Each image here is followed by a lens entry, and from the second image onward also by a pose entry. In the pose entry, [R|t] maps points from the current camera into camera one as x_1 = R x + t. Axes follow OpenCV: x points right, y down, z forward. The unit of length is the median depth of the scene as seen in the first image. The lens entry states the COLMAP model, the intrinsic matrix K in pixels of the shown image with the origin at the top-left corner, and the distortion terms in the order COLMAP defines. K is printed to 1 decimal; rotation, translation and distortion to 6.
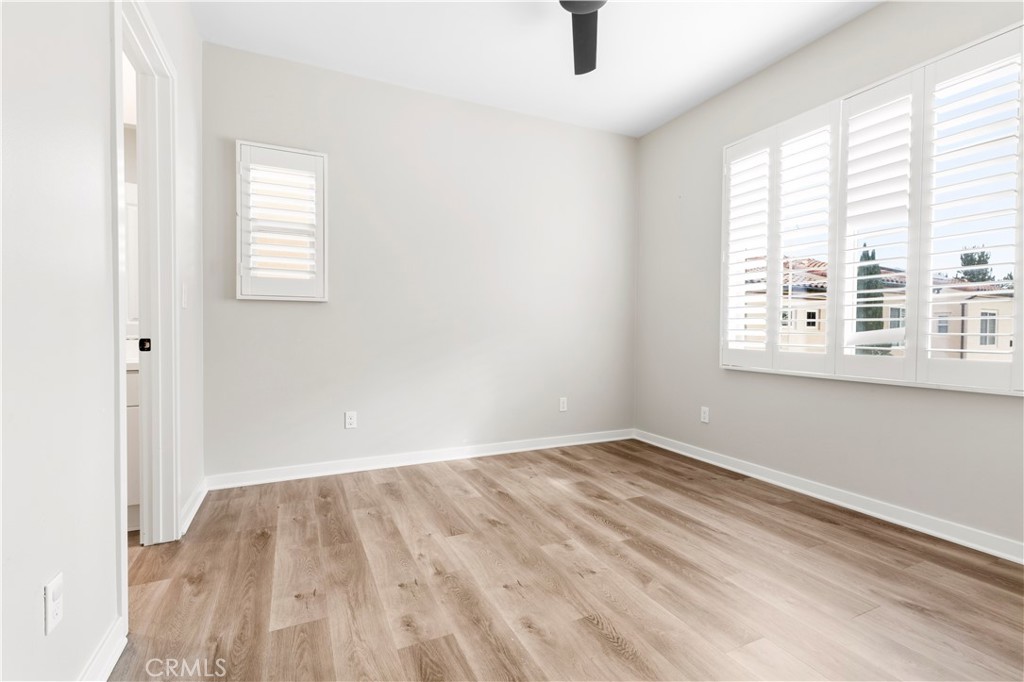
lens RADIAL K [[465.6, 0, 512.5], [0, 465.6, 338.1], [0, 0, 1]] dist [-0.002833, -0.000497]
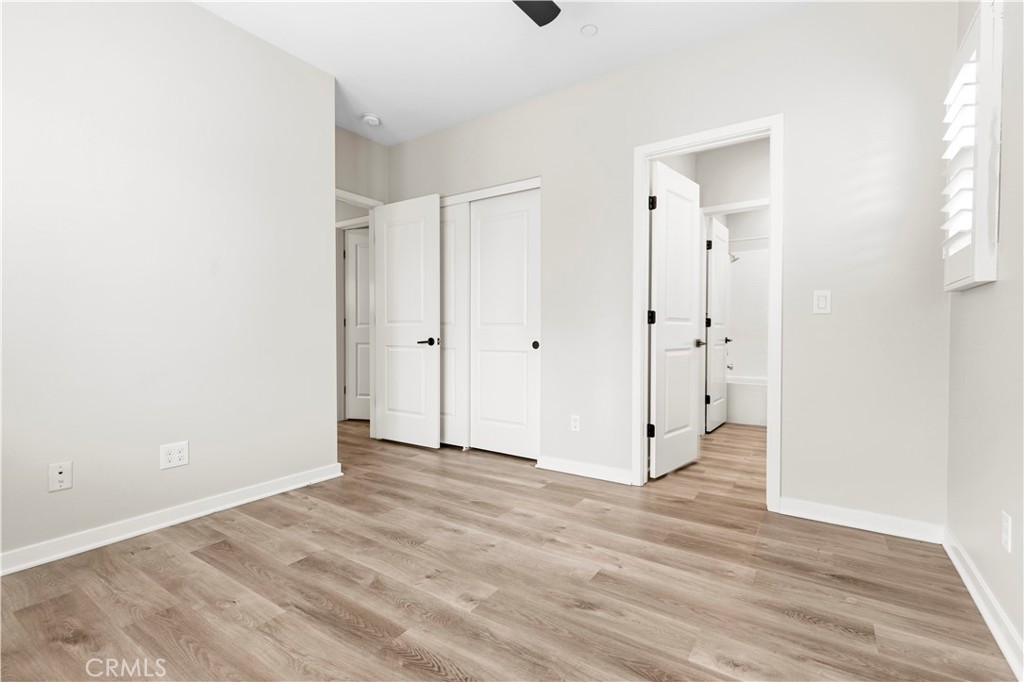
lens RADIAL K [[465.6, 0, 513.3], [0, 465.6, 339.9], [0, 0, 1]] dist [-0.002833, -0.000497]
pose [[-0.860701, 0.003269, -0.509100, 0.455761], [-0.013970, 0.999451, 0.030036, -0.031494], [0.508918, 0.032964, -0.860183, 1.689057]]
